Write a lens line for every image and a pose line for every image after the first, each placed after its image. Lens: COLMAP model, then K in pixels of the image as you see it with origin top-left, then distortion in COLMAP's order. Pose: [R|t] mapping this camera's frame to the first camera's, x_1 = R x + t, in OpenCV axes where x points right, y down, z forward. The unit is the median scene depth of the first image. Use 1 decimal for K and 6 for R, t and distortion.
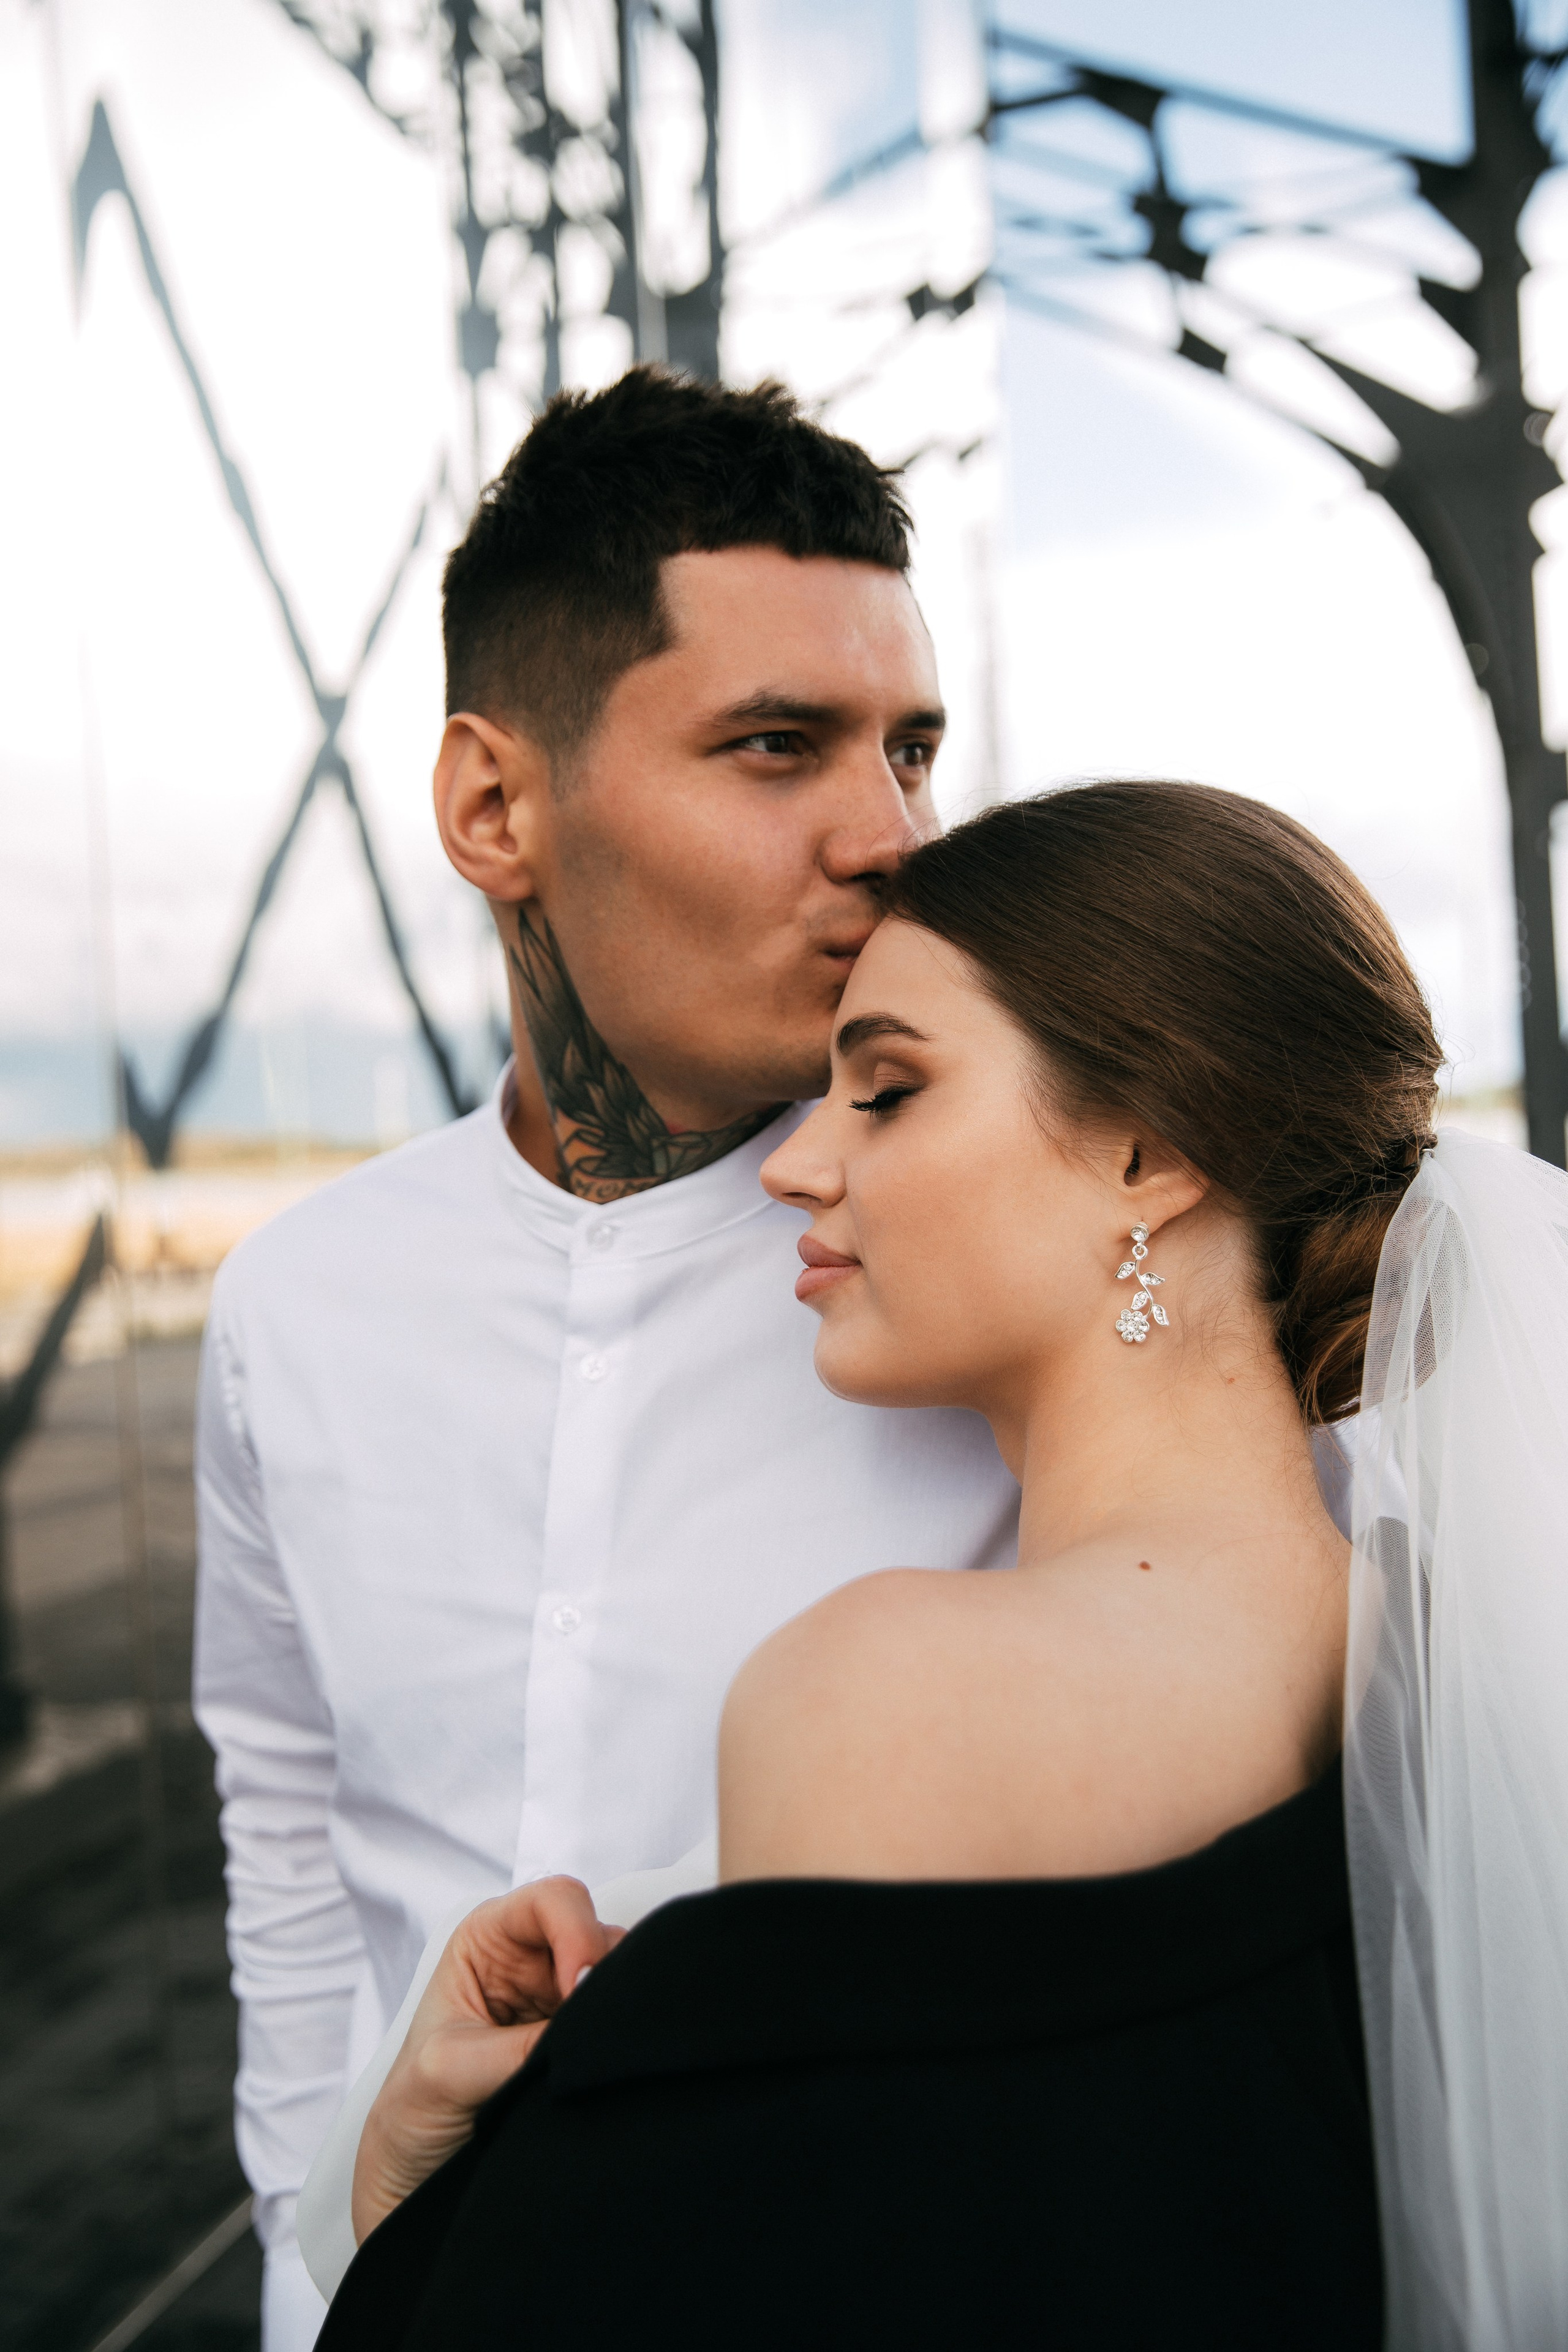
lens RADIAL K [[2372.2, 0, 784.1], [0, 2372.2, 1118.5], [0, 0, 1]] dist [-0.011320, -0.004213]
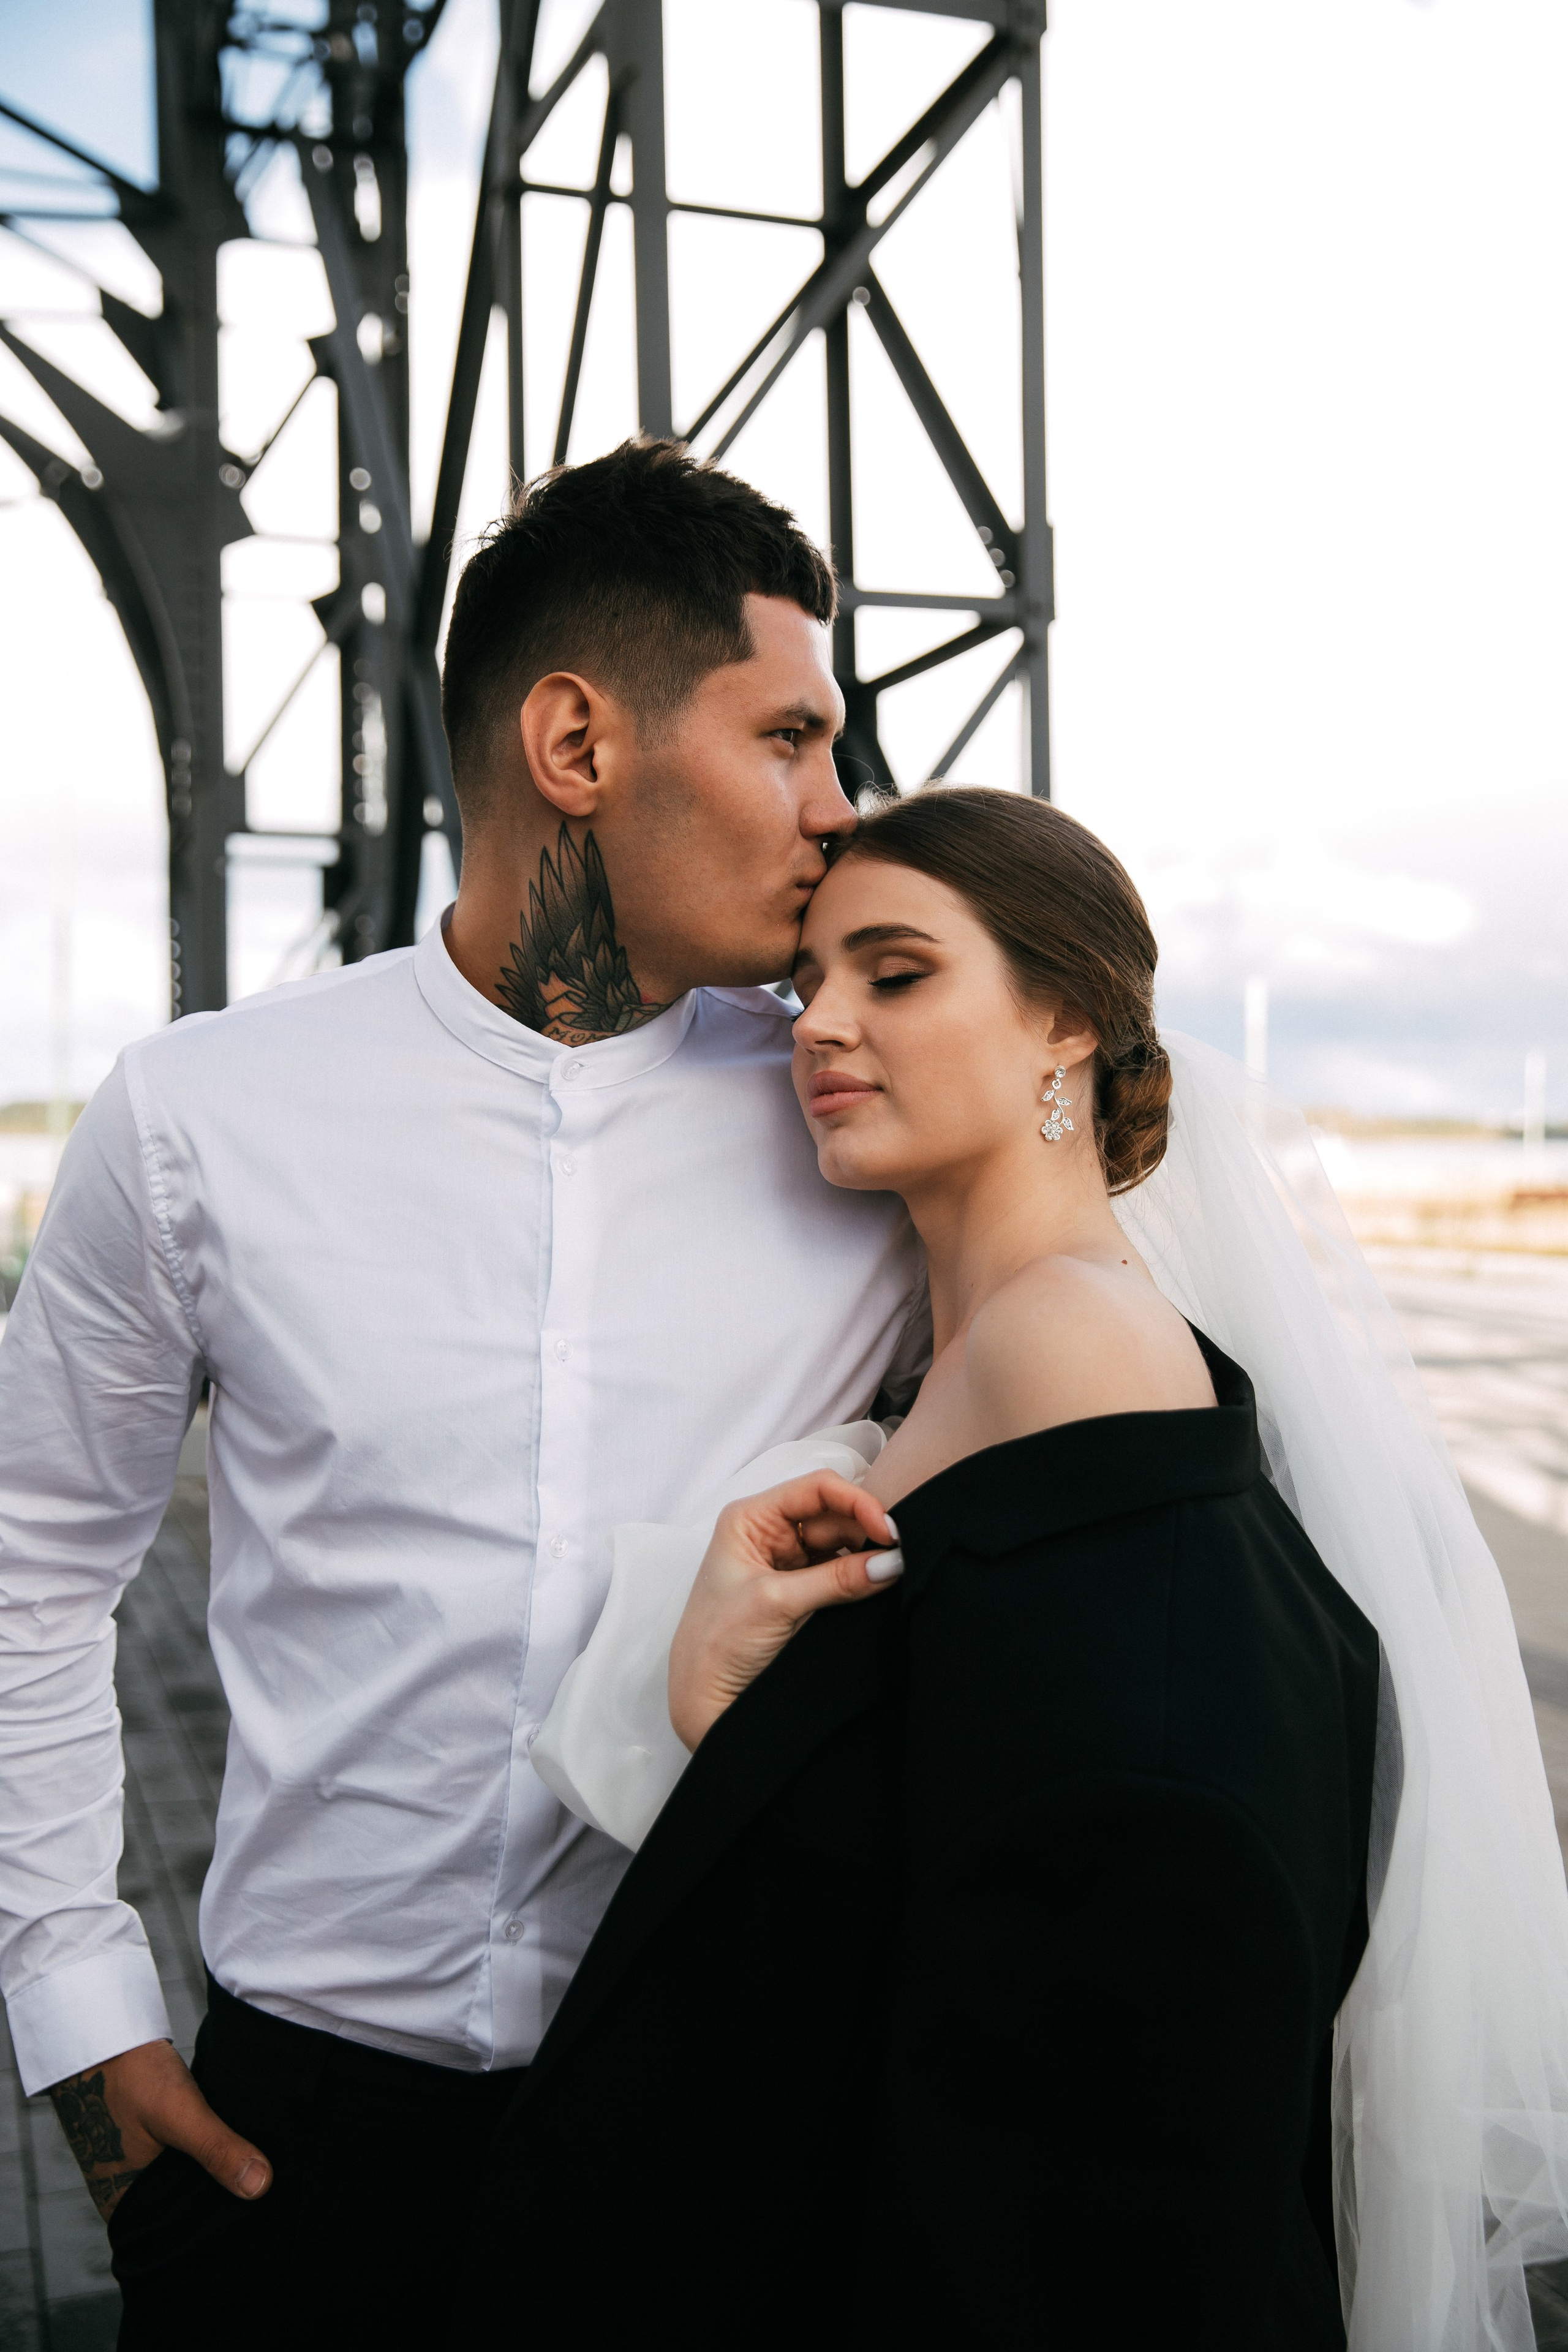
lens RADIAL K [[2358.7, 0, 784.0], [0, 2358.7, 1176.0], [0, 0, 1]] dist [0.001530, 0.100979]
pose [[0.746821, 0.034210, 0.664145, -0.935504], [-0.047529, 0.998868, 0.001995, 0.107390], [-0.663324, -0.033056, 0.747602, -0.092158]]
